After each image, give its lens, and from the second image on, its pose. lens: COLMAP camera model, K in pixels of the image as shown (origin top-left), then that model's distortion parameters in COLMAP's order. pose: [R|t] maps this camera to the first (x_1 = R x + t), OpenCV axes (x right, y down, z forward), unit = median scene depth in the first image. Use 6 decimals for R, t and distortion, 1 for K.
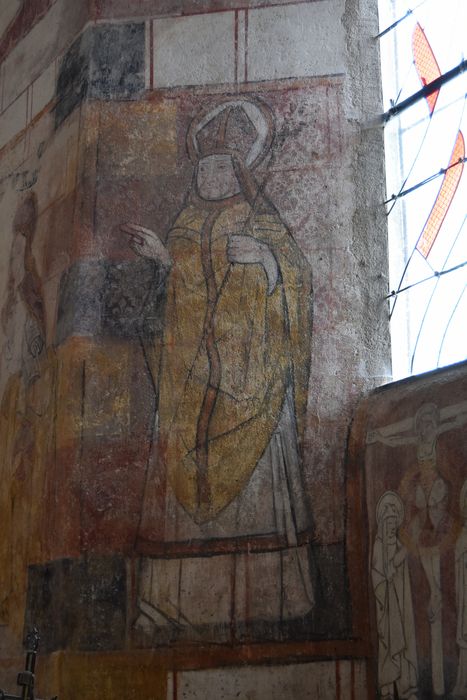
lens RADIAL K [[1059.3, 0, 232.9], [0, 1059.3, 352.9], [0, 0, 1]] dist [-0.039809, 0.000000]
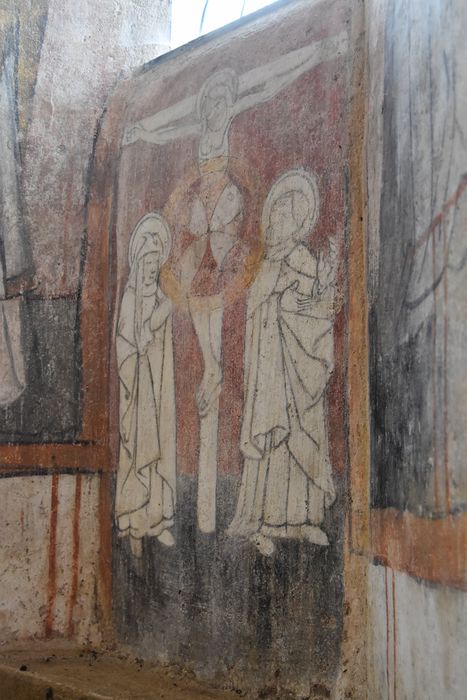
lens RADIAL K [[913.2, 0, 233.5], [0, 913.2, 348.6], [0, 0, 1]] dist [-0.033416, 0.000000]
pose [[0.980278, 0.044648, 0.192515, 0.033166], [-0.071430, 0.988335, 0.134505, 0.046563], [-0.184264, -0.145603, 0.972032, 0.157877]]
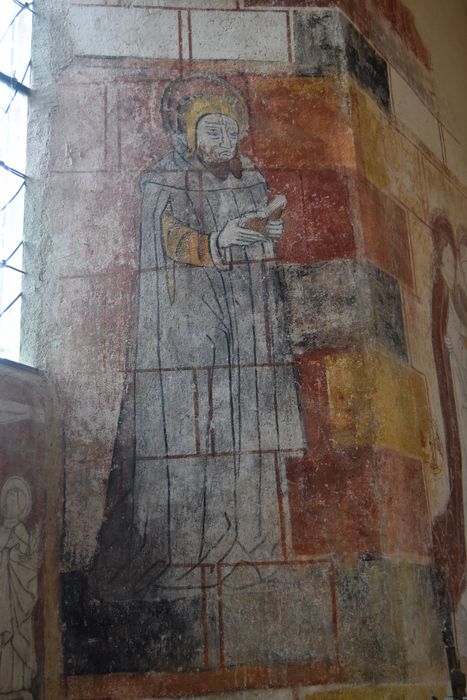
lens RADIAL K [[900.2, 0, 231.4], [0, 900.2, 350.2], [0, 0, 1]] dist [-0.003447, 0.000000]
pose [[-0.359611, 0.296460, 0.884755, -0.213216], [-0.233675, 0.889361, -0.392981, 0.096581], [-0.903369, -0.348065, -0.250549, 0.347495]]
